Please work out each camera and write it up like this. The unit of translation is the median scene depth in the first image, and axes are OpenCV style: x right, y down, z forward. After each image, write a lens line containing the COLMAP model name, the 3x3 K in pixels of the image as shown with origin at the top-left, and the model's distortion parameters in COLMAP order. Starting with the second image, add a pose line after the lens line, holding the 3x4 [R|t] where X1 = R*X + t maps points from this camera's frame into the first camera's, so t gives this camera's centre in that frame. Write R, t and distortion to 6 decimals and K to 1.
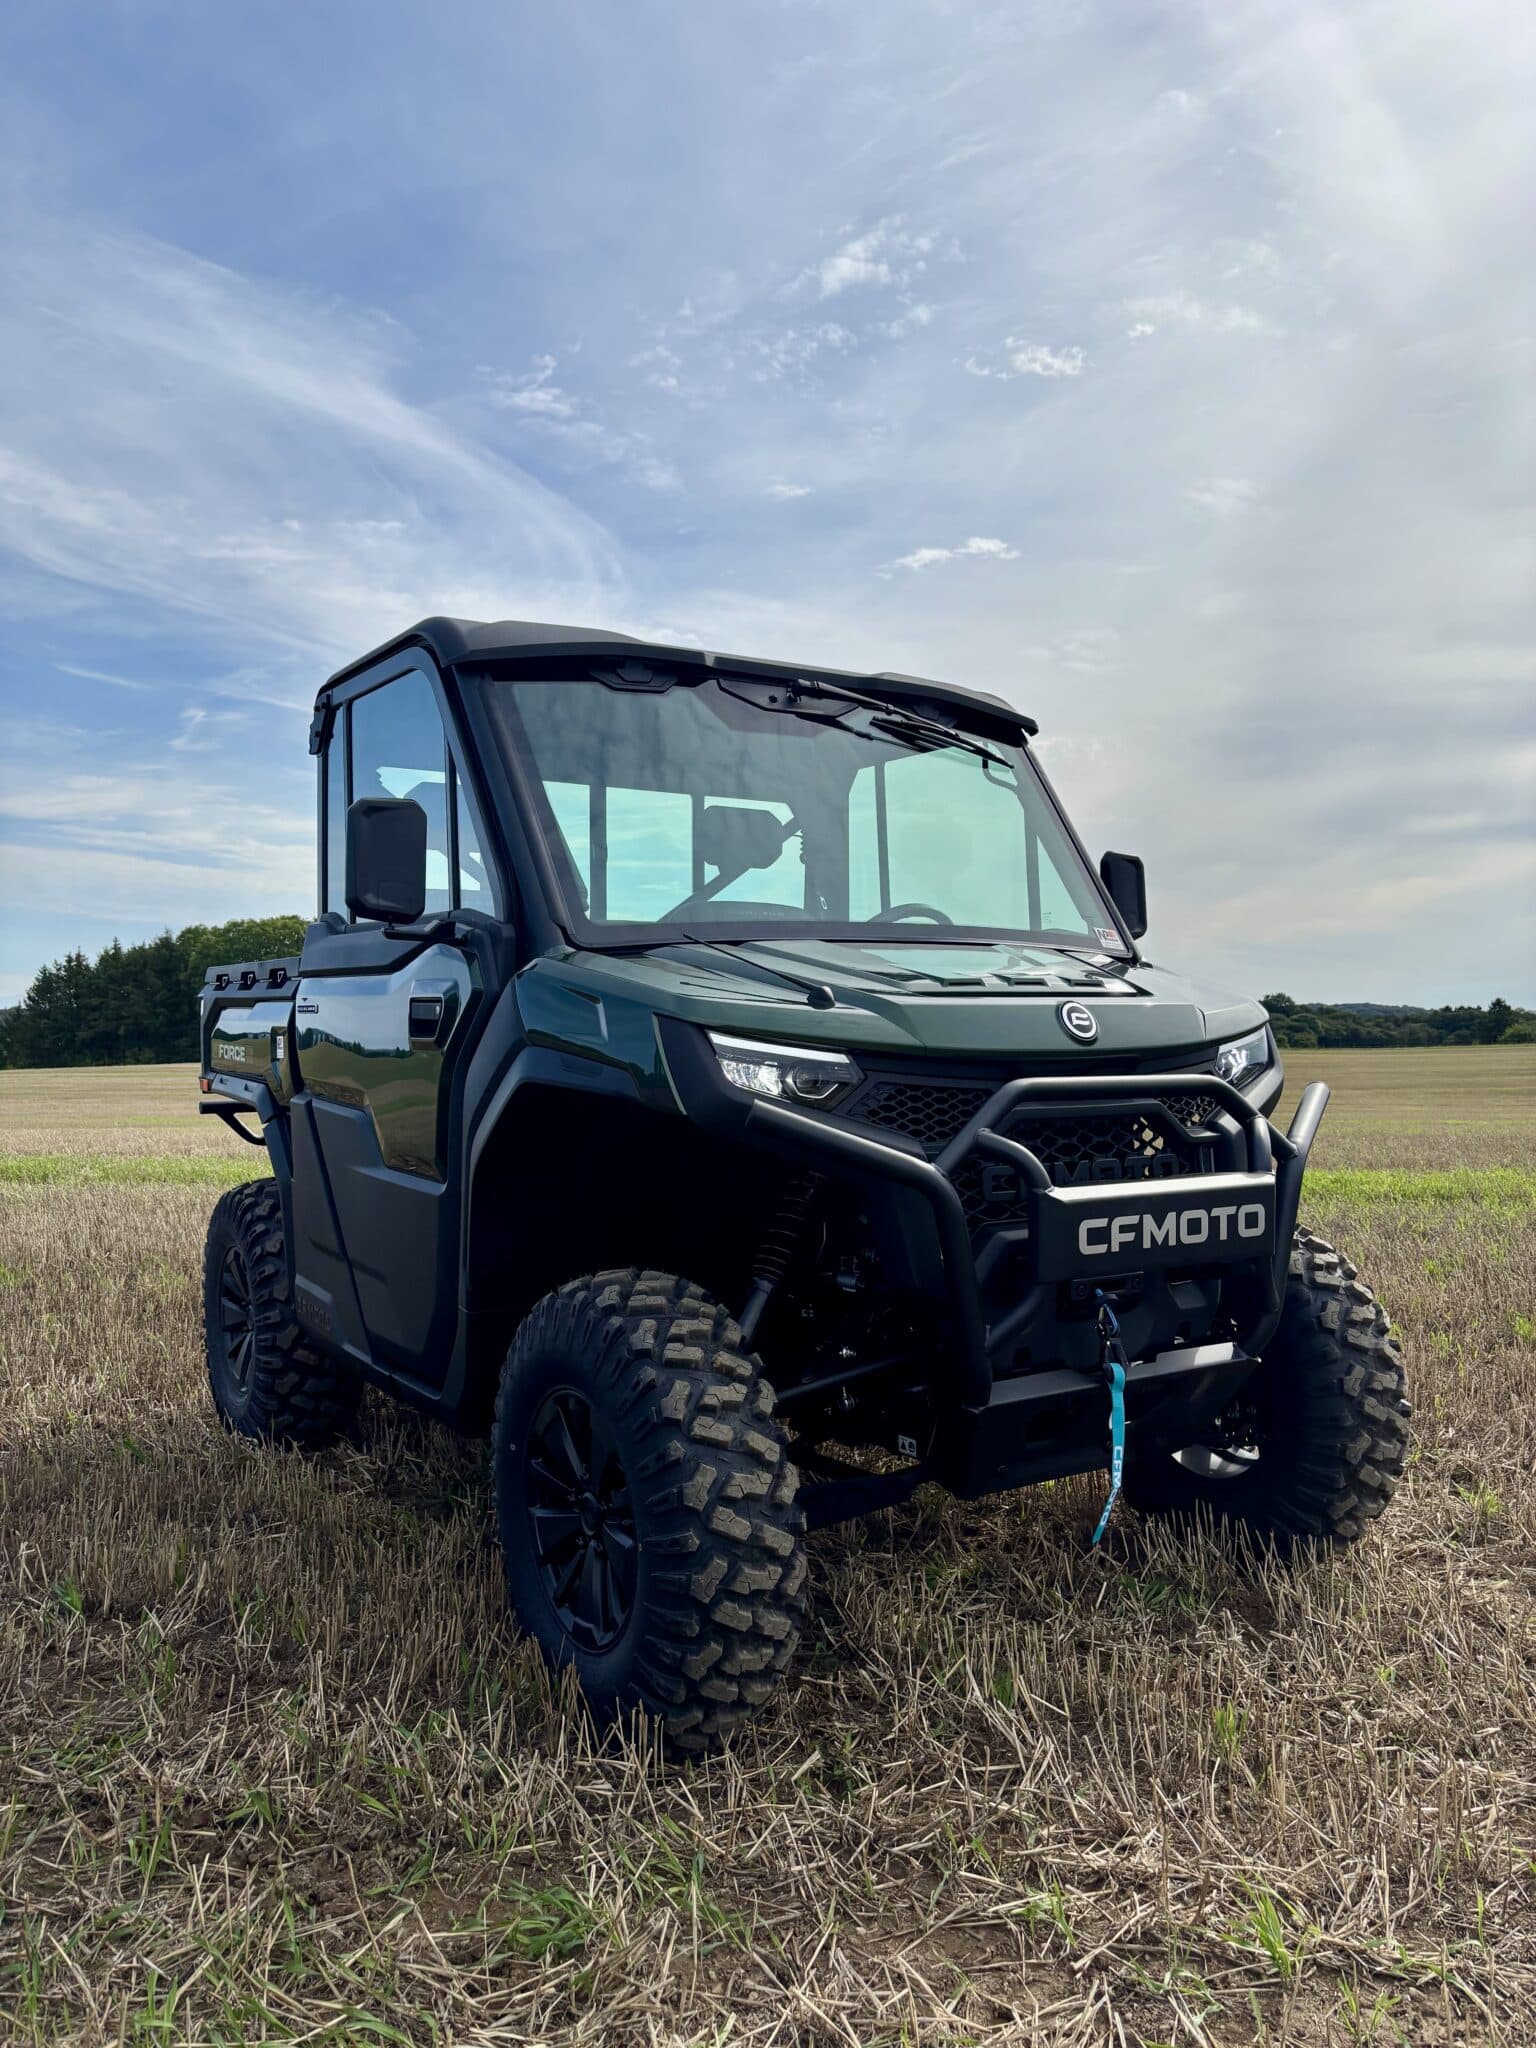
lens RADIAL K [[1534.4, 0, 756.9], [0, 1534.4, 1004.6], [0, 0, 1]] dist [0.028707, -0.007452]
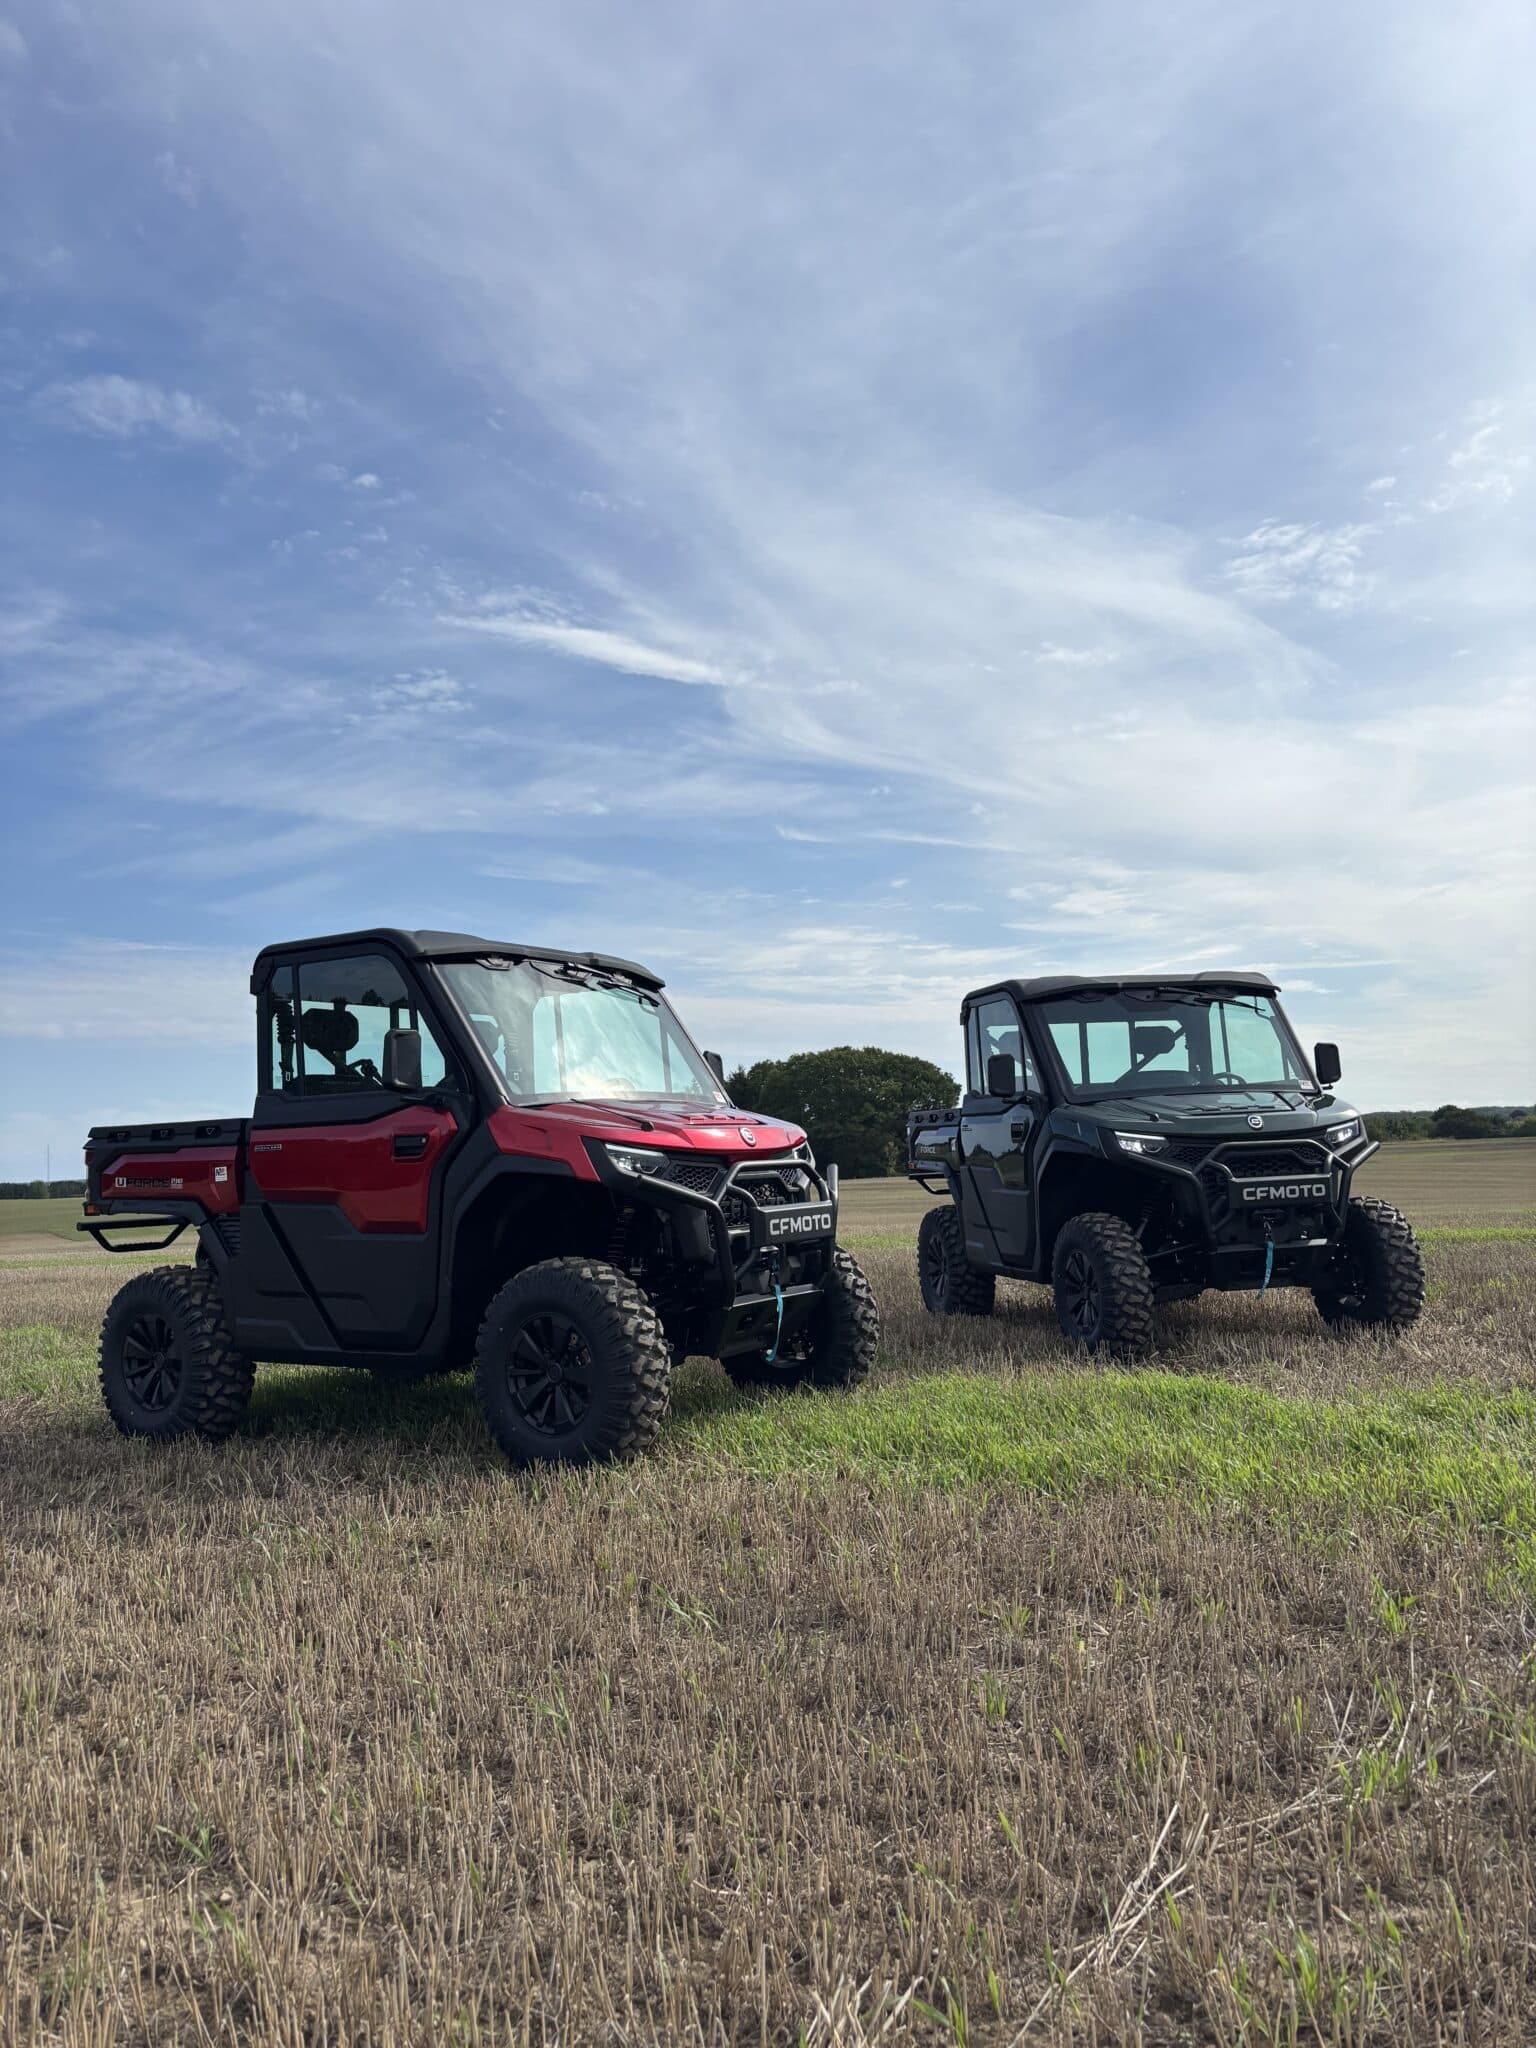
lens RADIAL K [[1534.4, 0, 768.4], [0, 1534.4, 1031.0], [0, 0, 1]] dist [0.028707, -0.007452]
pose [[0.941578, -0.065917, -0.330283, 0.312249], [0.046852, 0.996761, -0.065364, -0.012017], [0.333522, 0.046071, 0.941616, -1.925073]]
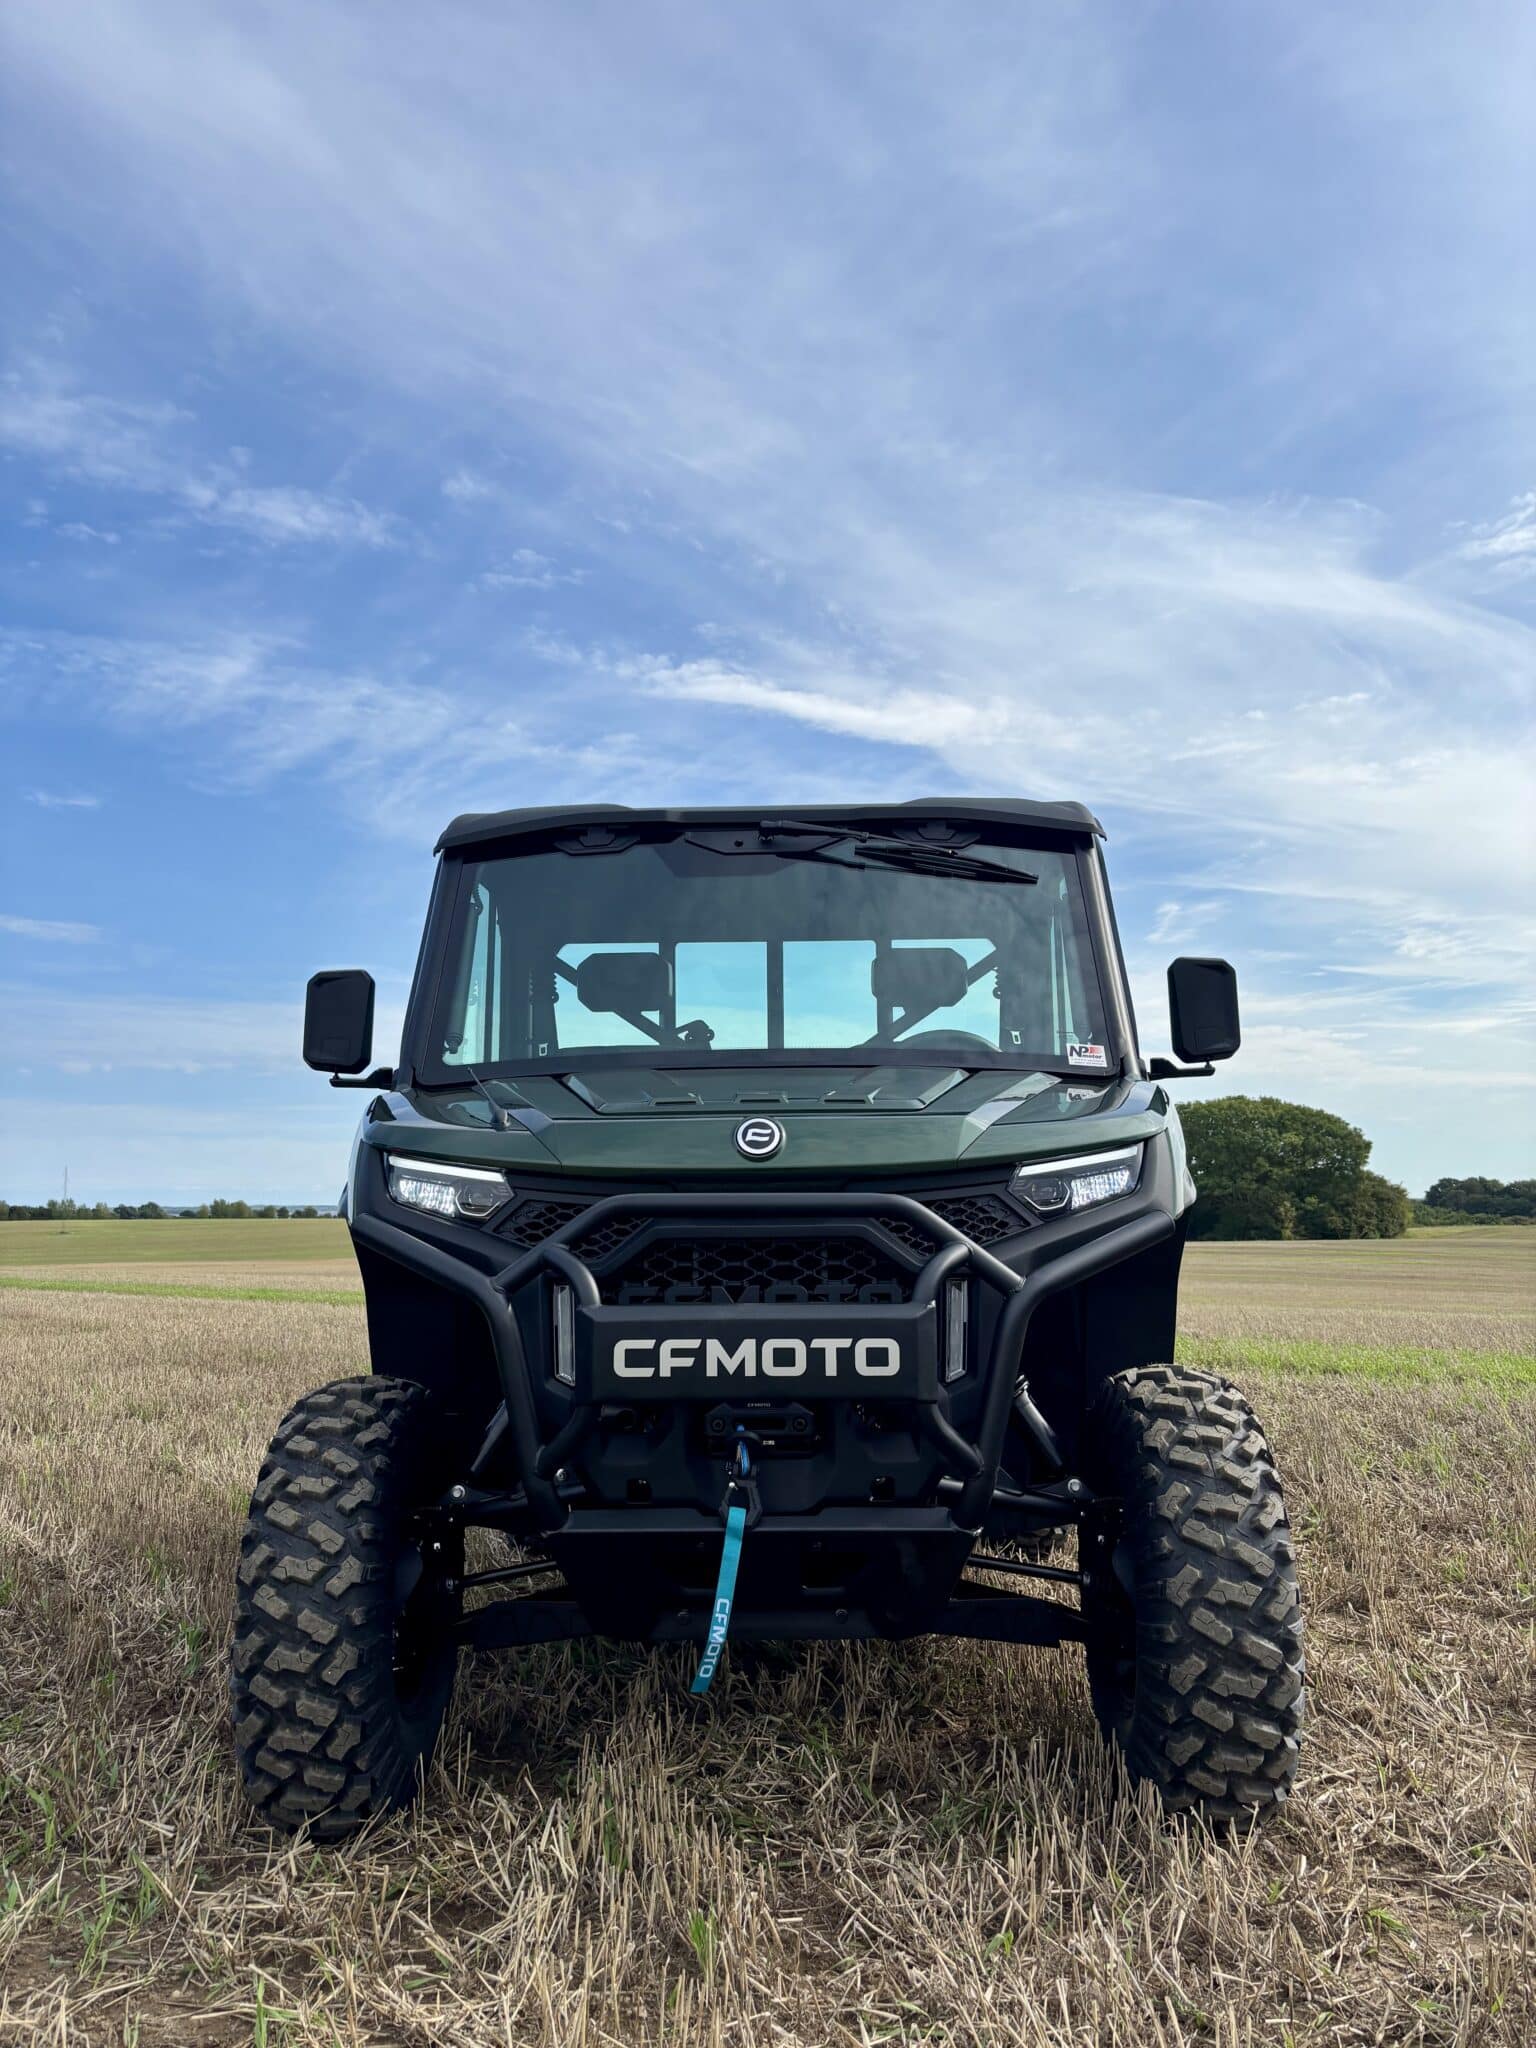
lens RADIAL K [[1534.4, 0, 774.7], [0, 1534.4, 1010.9], [0, 0, 1]] dist [0.028707, -0.007452]
pose [[0.823511, -0.075434, -0.562263, 0.756872], [0.011133, 0.993078, -0.116927, 0.043924], [0.567191, 0.090031, 0.818651, 0.220380]]
